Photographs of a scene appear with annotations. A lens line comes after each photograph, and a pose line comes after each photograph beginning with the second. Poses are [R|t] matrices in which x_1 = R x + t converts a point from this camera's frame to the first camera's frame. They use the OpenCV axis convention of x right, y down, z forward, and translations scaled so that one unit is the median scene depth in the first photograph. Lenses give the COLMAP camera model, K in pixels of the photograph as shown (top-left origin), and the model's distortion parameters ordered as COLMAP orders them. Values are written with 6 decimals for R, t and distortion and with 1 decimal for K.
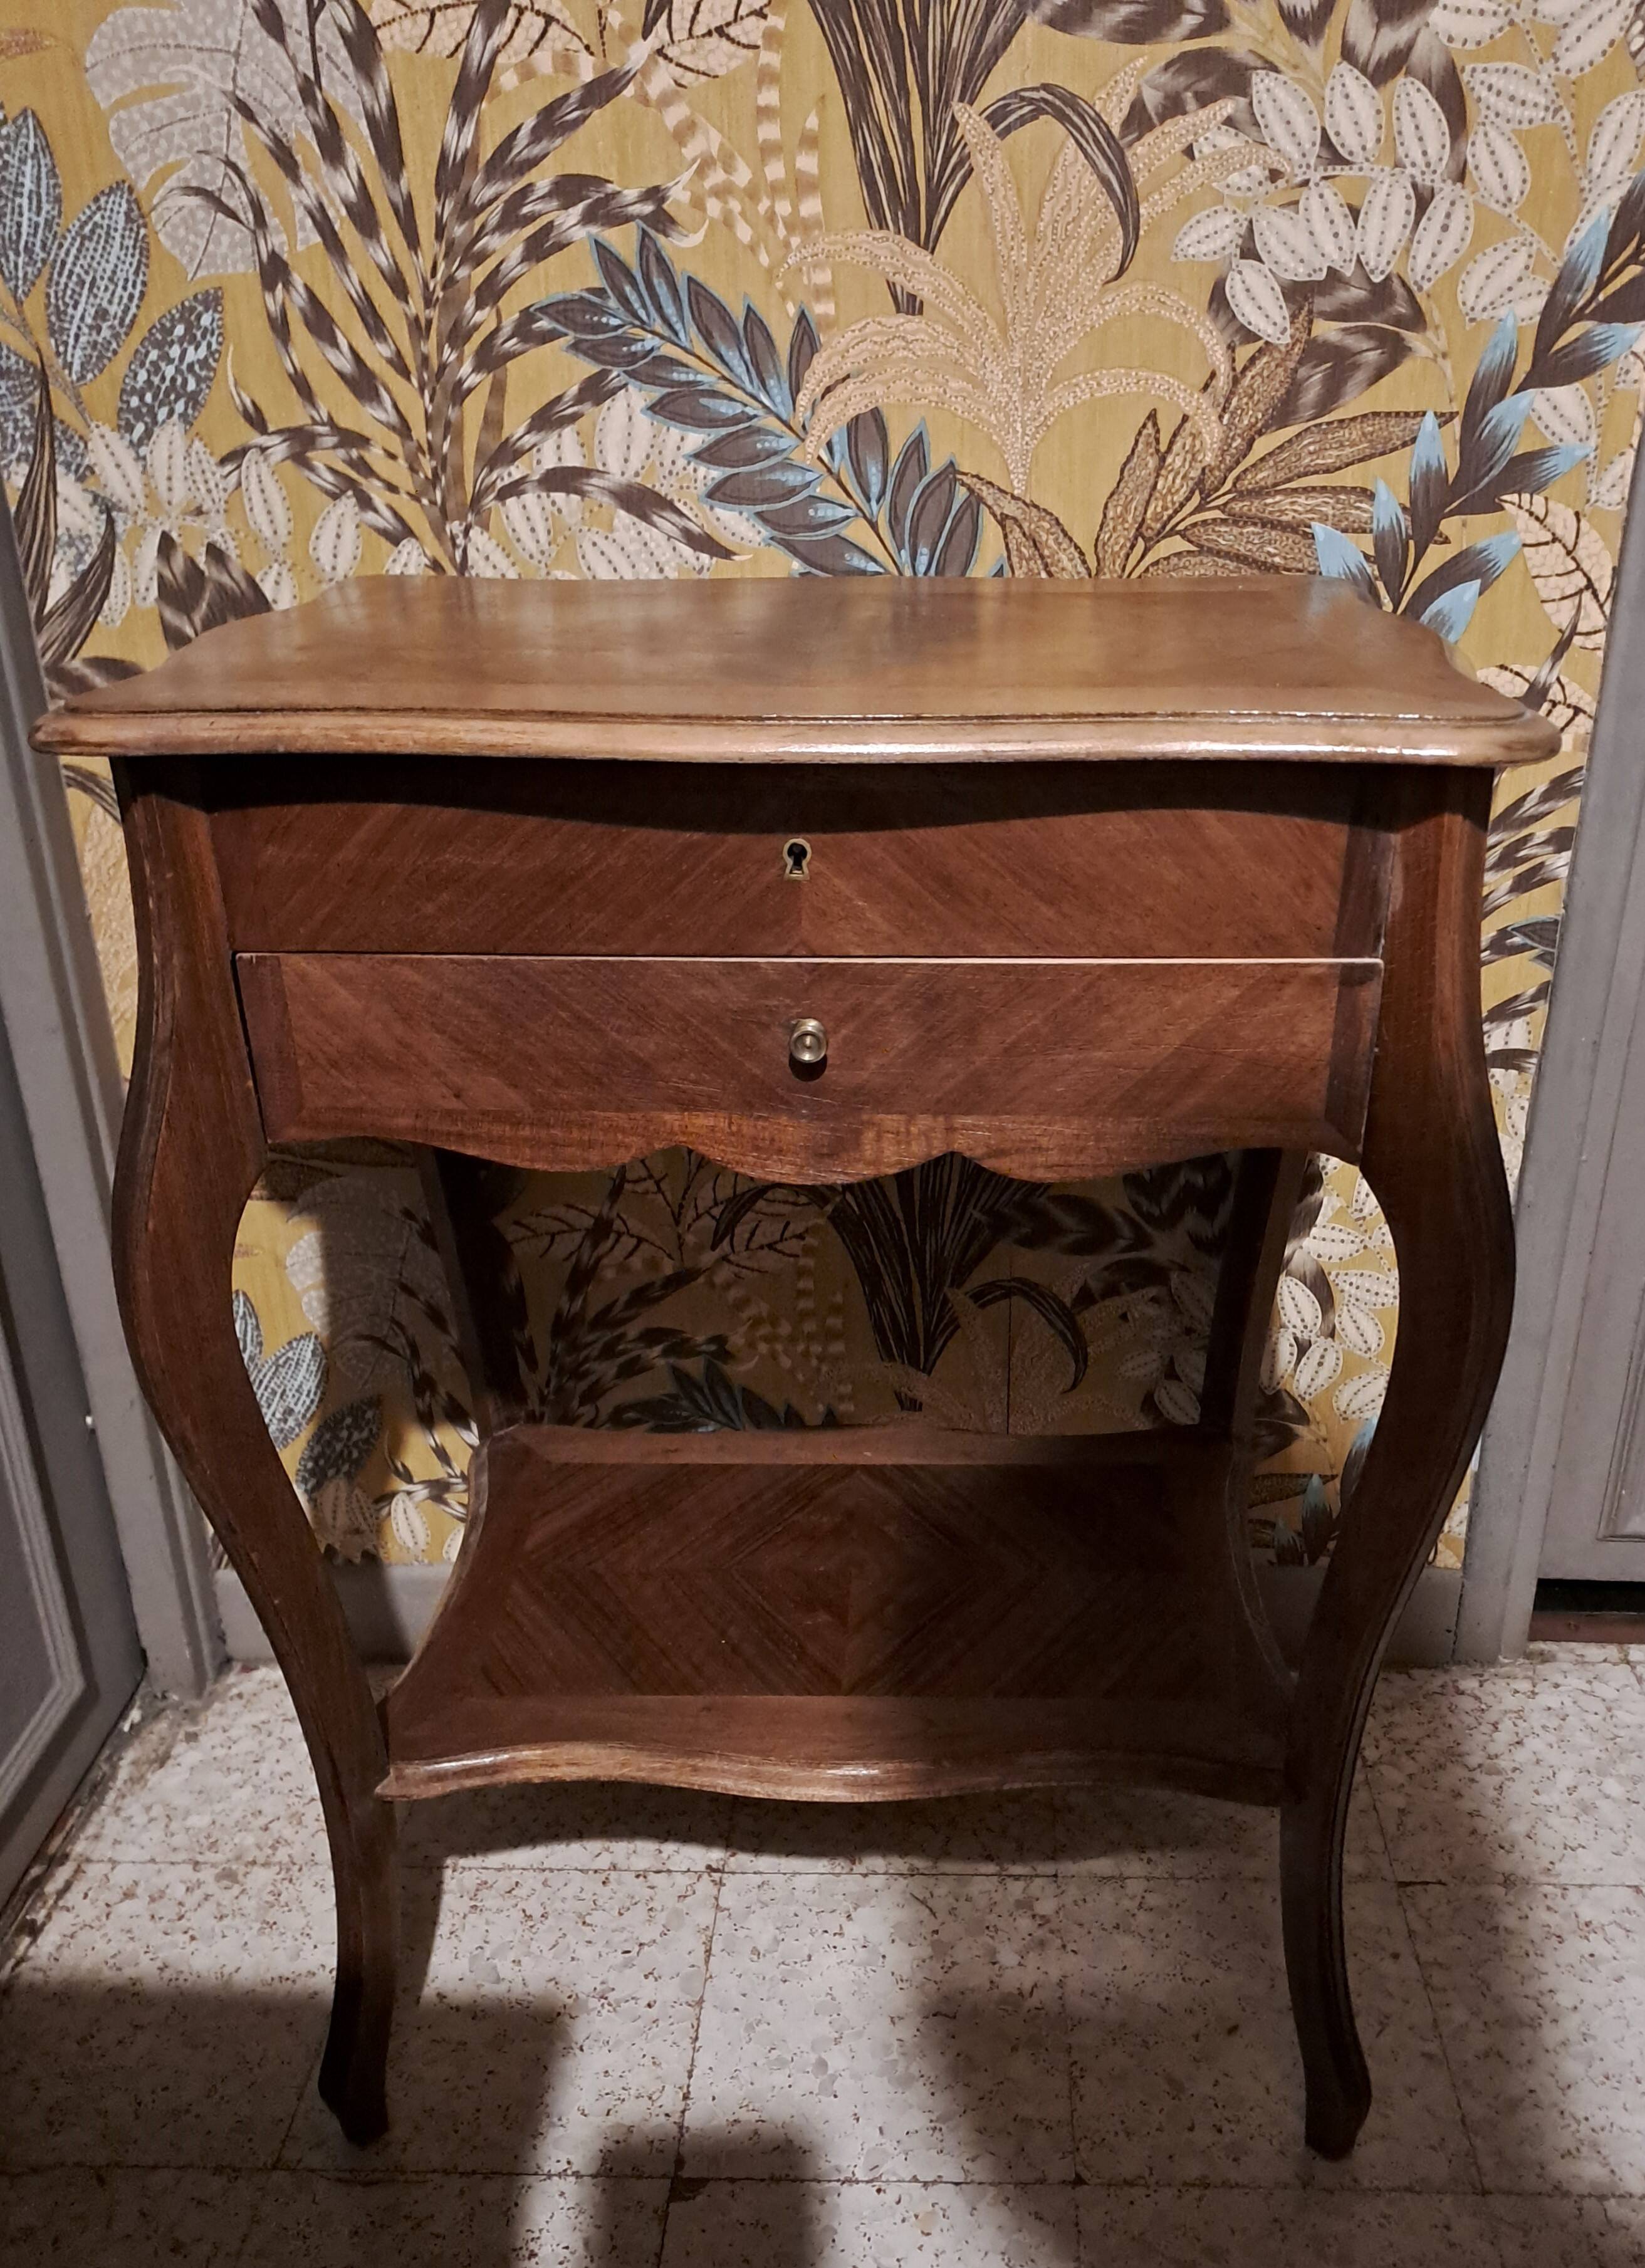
lens RADIAL K [[1797.8, 0, 898.0], [0, 1797.8, 1212.8], [0, 0, 1]] dist [0.046721, -0.024666]
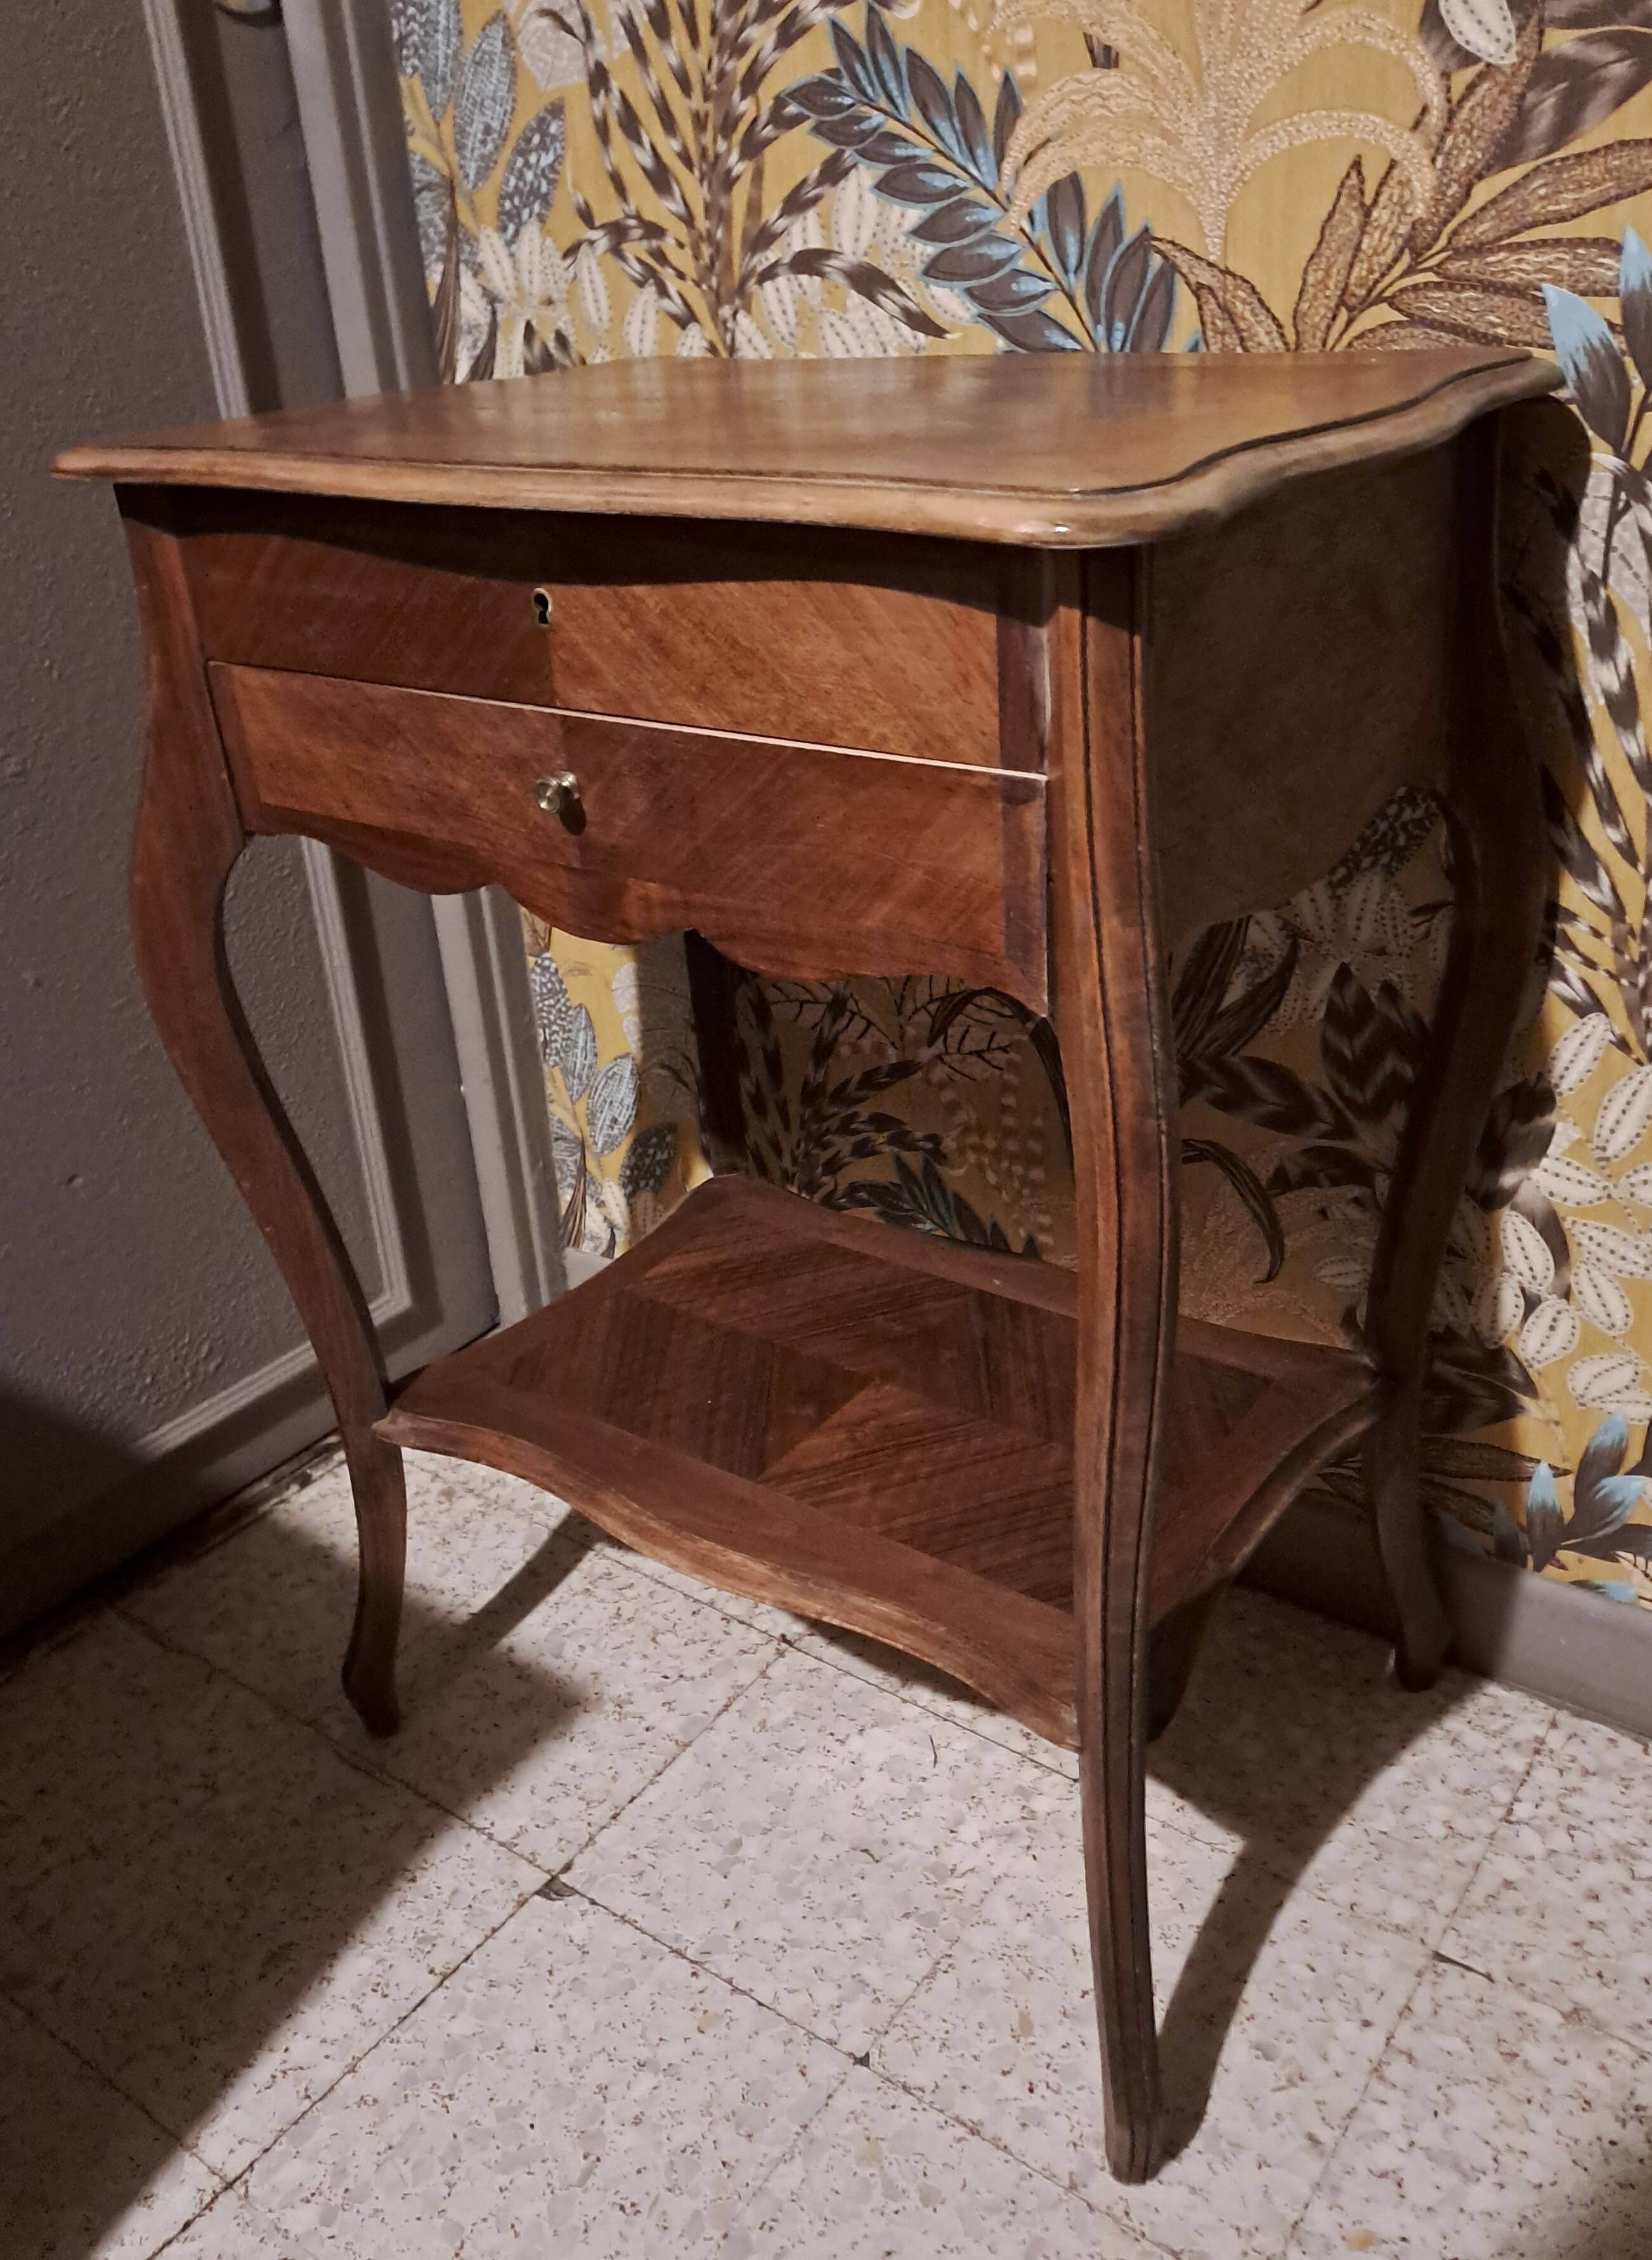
lens RADIAL K [[1828.8, 0, 910.6], [0, 1828.8, 1063.7], [0, 0, 1]] dist [0.042748, -0.015943]
pose [[0.834894, 0.194114, -0.515046, 0.489224], [-0.191344, 0.979743, 0.059082, -0.032658], [0.516082, 0.049223, 0.855124, 0.161231]]
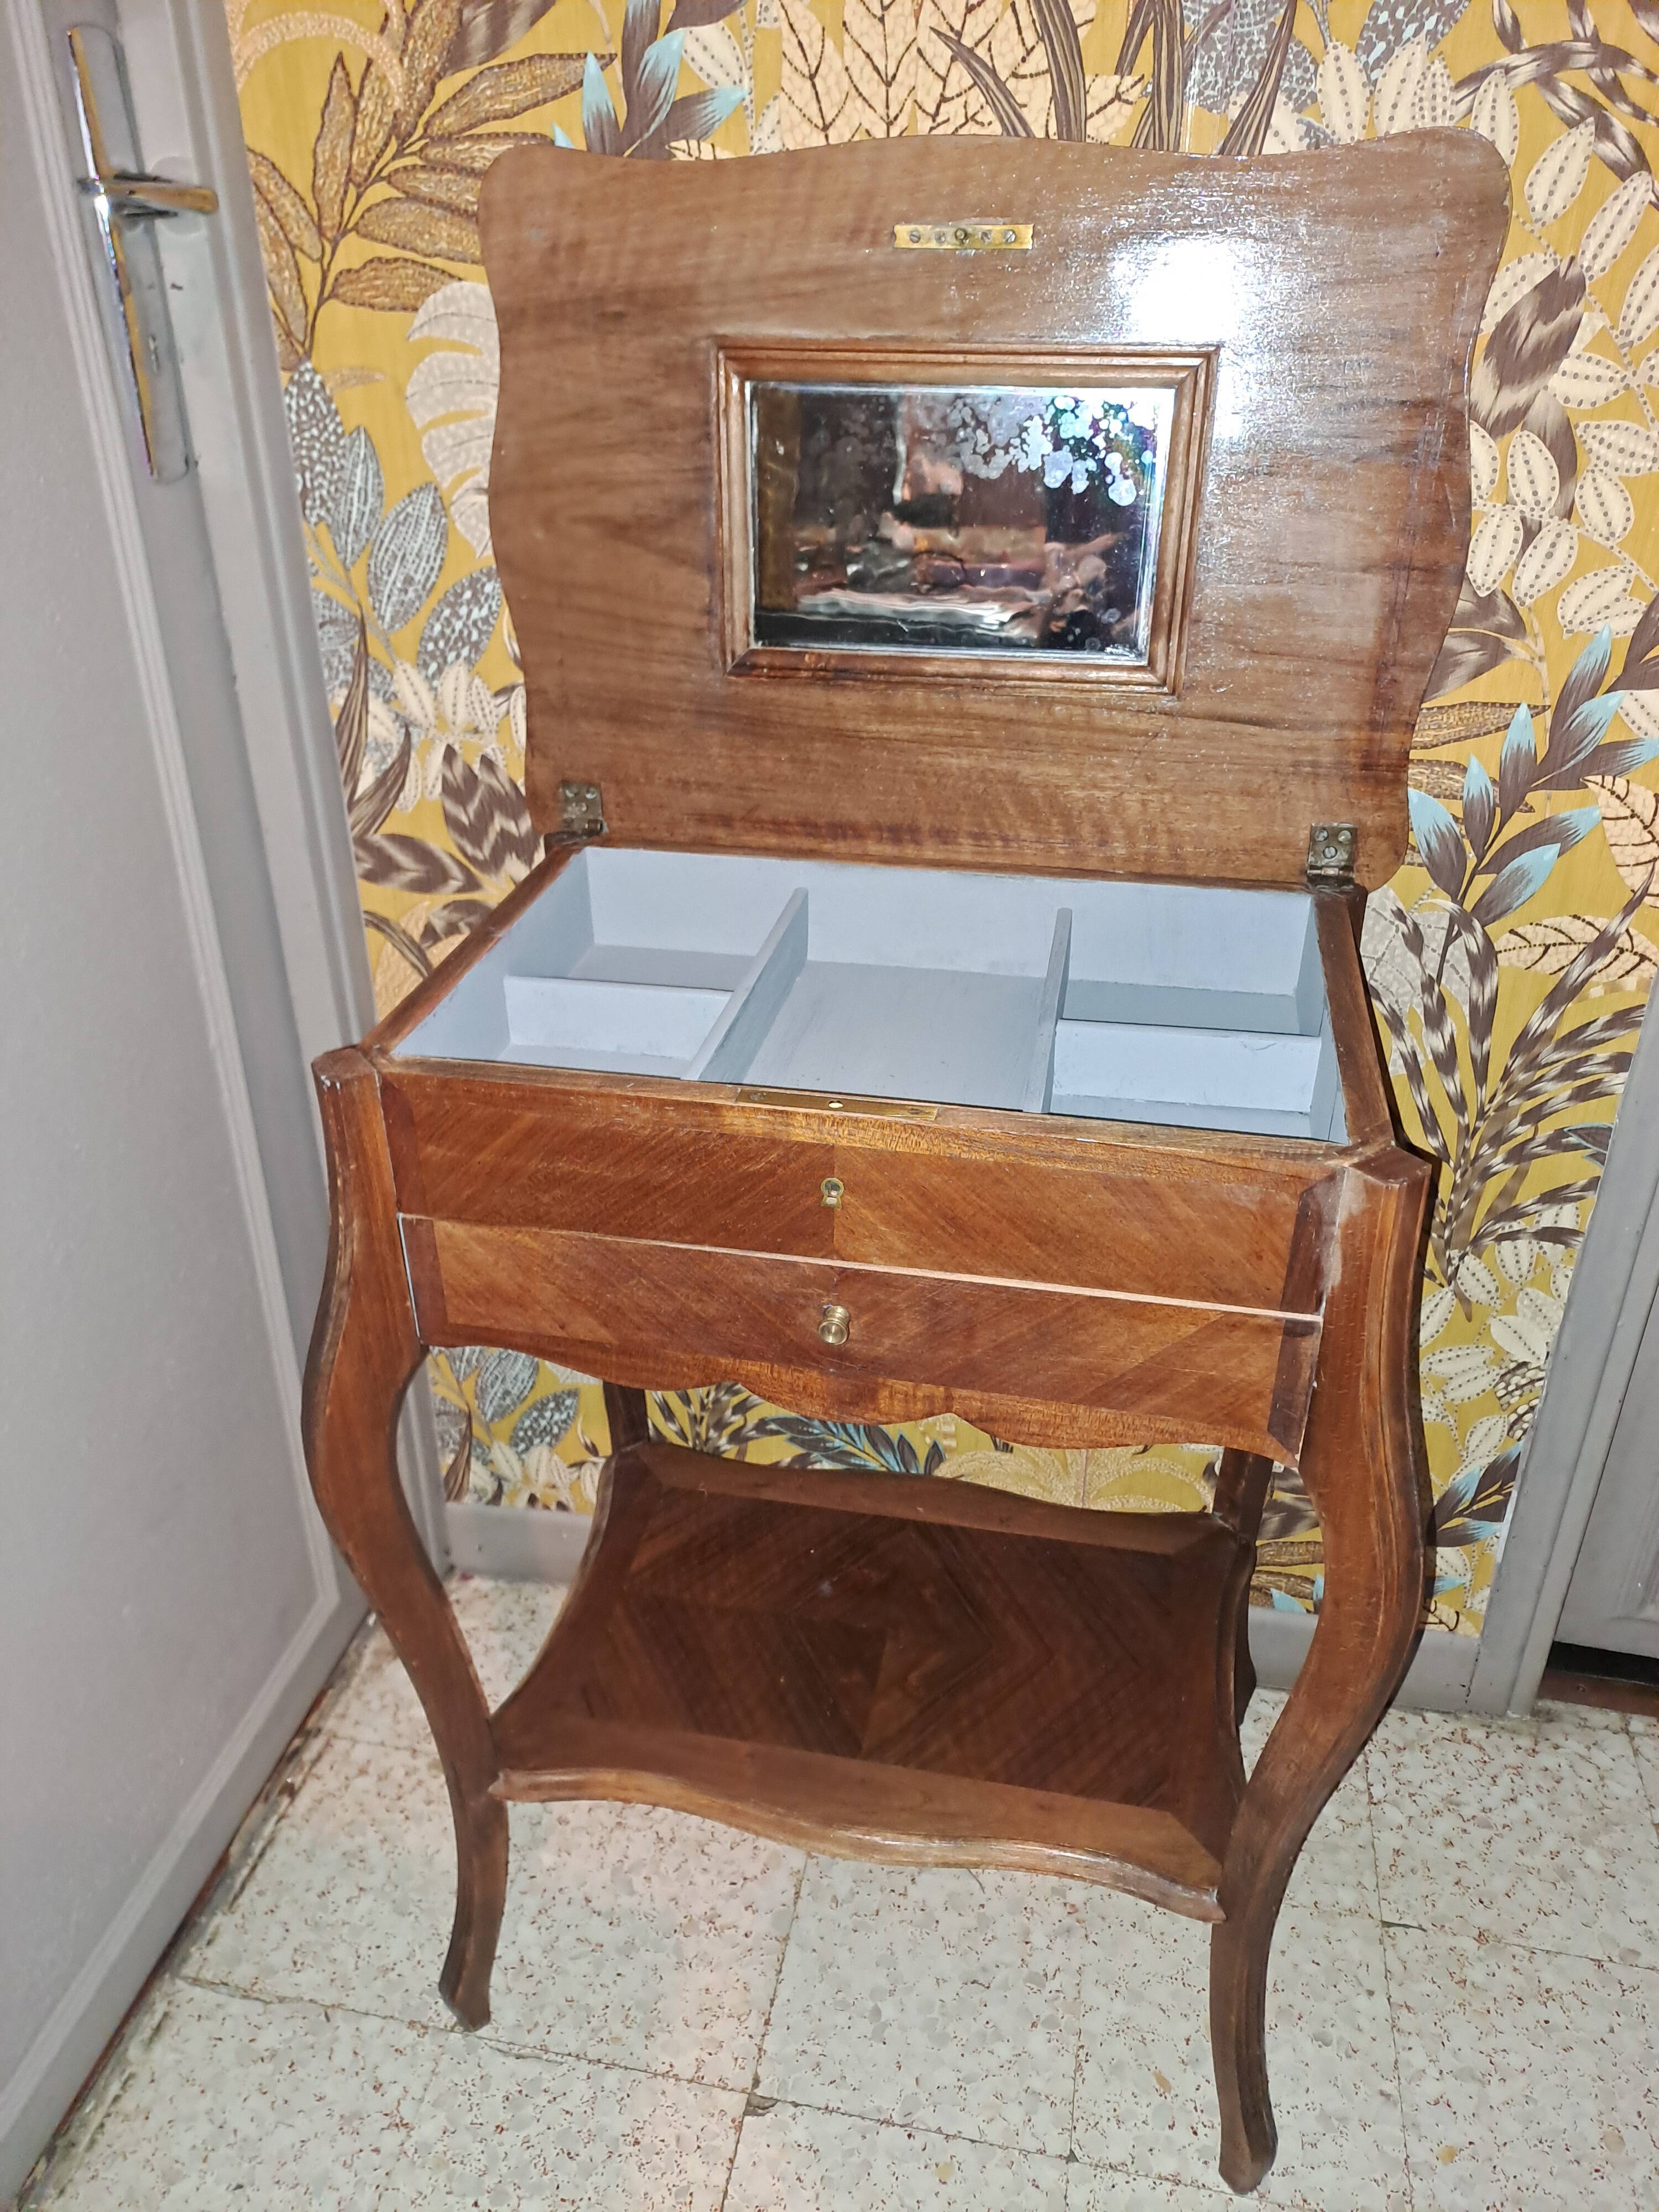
lens RADIAL K [[1586.5, 0, 835.4], [0, 1586.5, 1118.9], [0, 0, 1]] dist [0.056978, -0.035710]
pose [[0.985942, 0.085098, -0.143796, 0.037376], [-0.075361, 0.994563, 0.071868, -0.220696], [0.149130, -0.060021, 0.986994, -0.054545]]
